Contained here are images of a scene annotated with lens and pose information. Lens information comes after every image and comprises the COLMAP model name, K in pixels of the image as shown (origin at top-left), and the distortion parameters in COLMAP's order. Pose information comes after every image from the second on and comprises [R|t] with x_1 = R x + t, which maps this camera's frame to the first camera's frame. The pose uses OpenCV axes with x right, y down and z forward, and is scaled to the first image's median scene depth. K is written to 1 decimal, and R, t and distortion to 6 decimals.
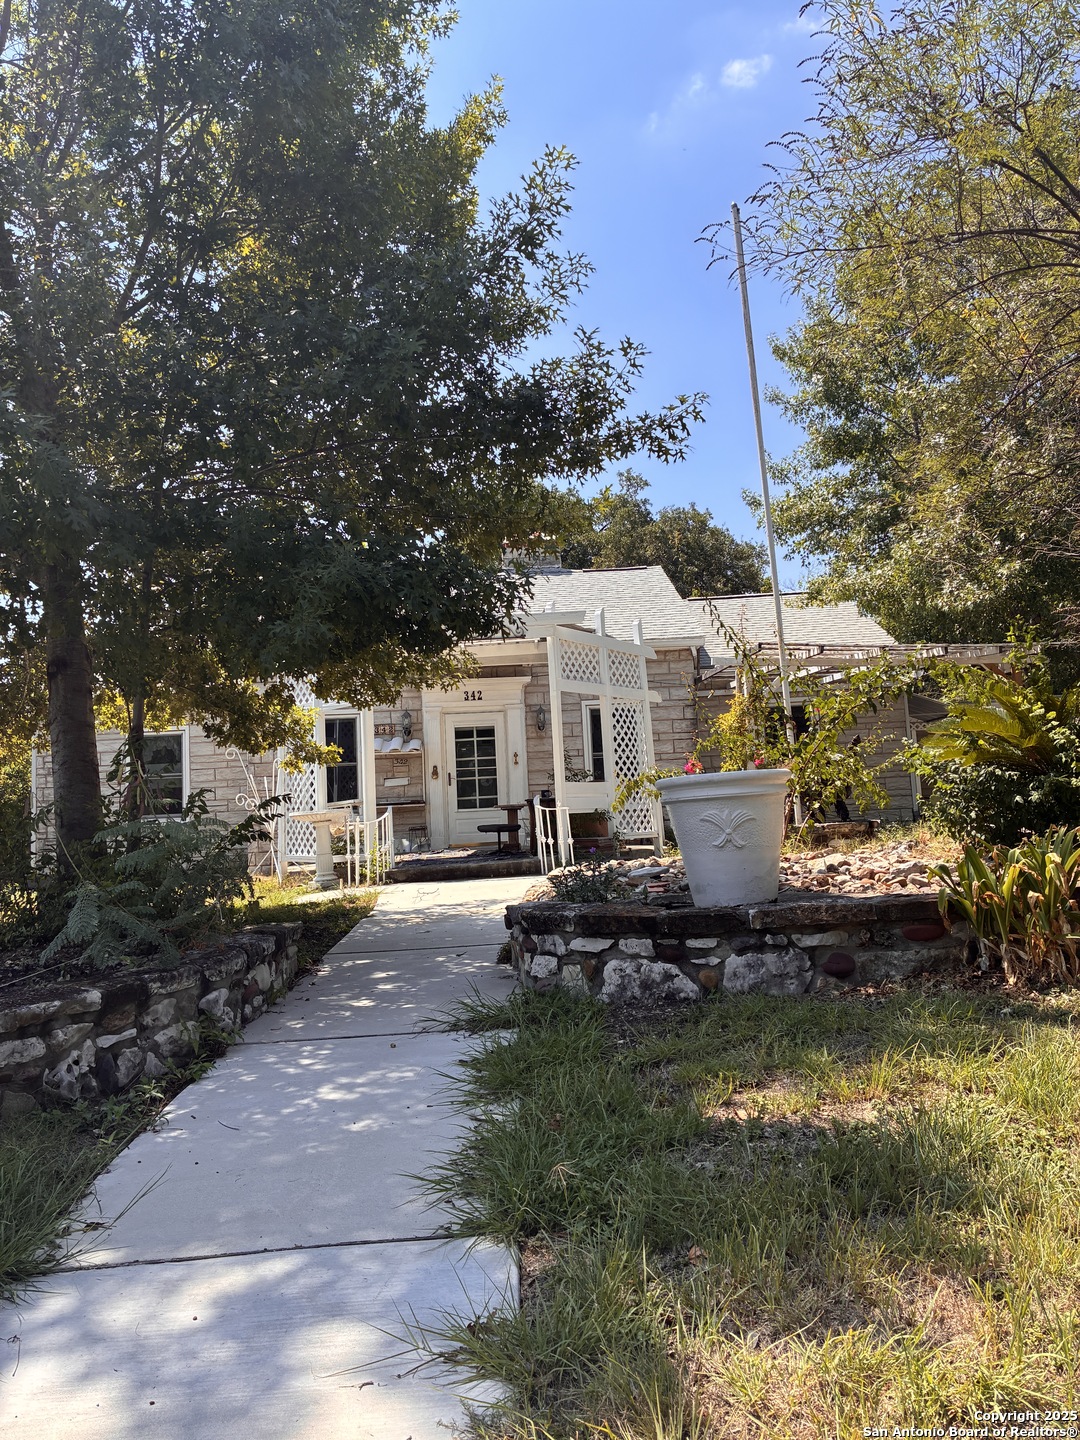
lens RADIAL K [[1089.4, 0, 540.5], [0, 1089.4, 725.8], [0, 0, 1]] dist [0.027046, -0.045741]
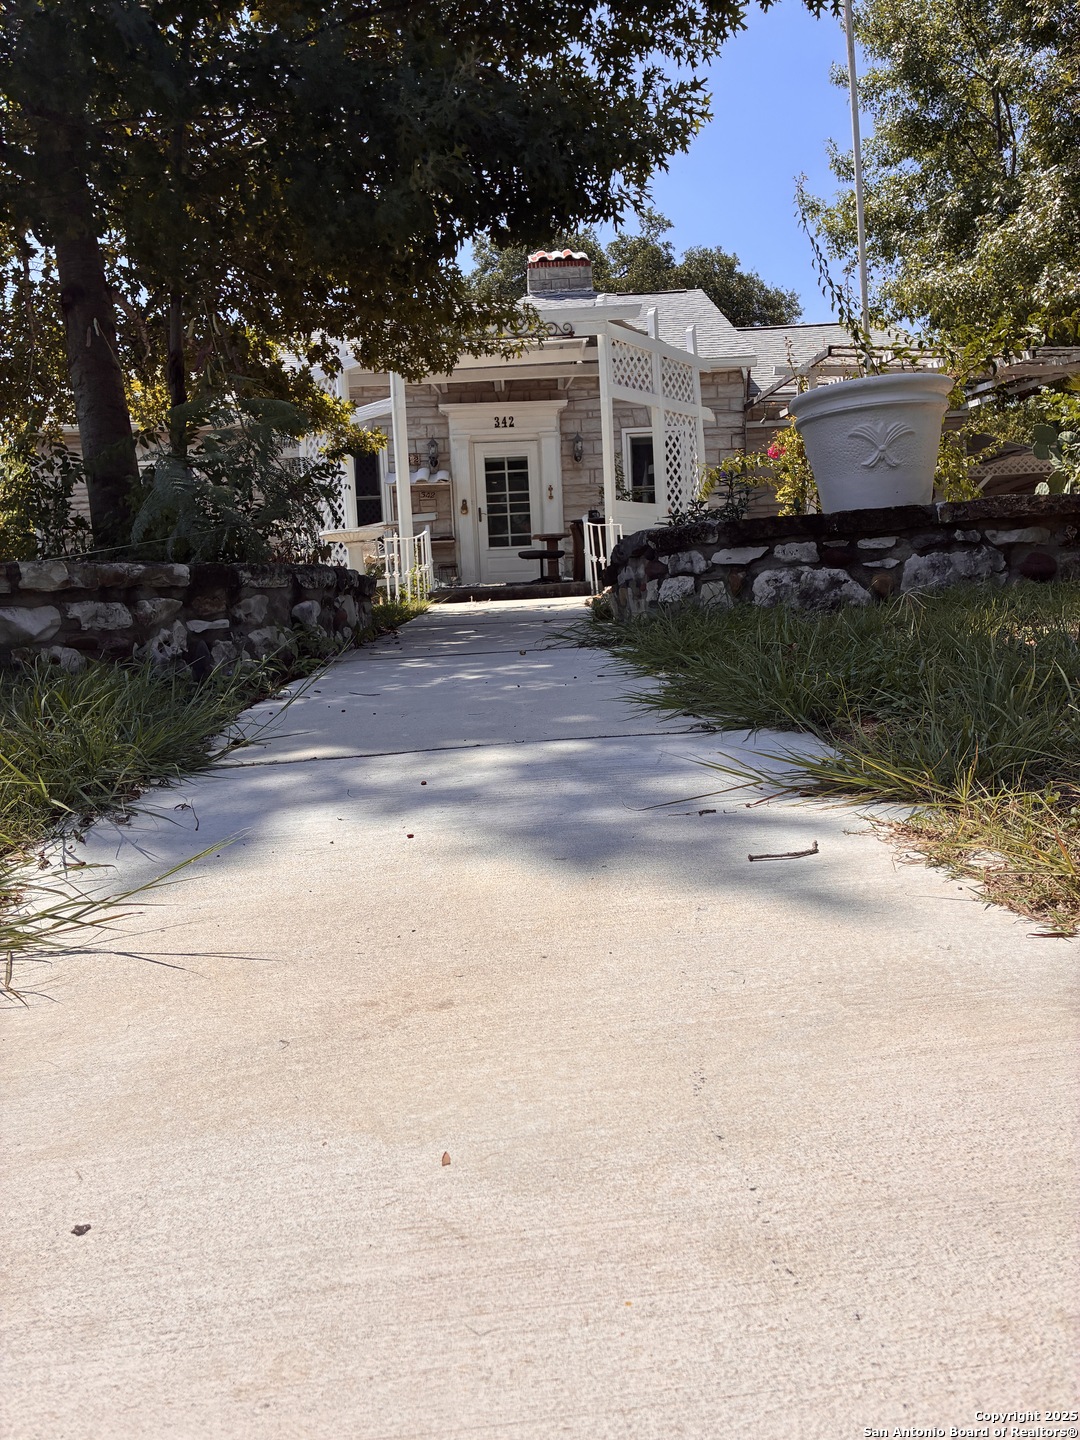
lens RADIAL K [[1089.4, 0, 538.3], [0, 1089.4, 717.4], [0, 0, 1]] dist [0.027046, -0.045741]
pose [[0.999986, 0.001022, 0.005285, -0.048350], [-0.001927, 0.984726, 0.174103, 0.073641], [-0.005026, -0.174111, 0.984713, 0.053967]]
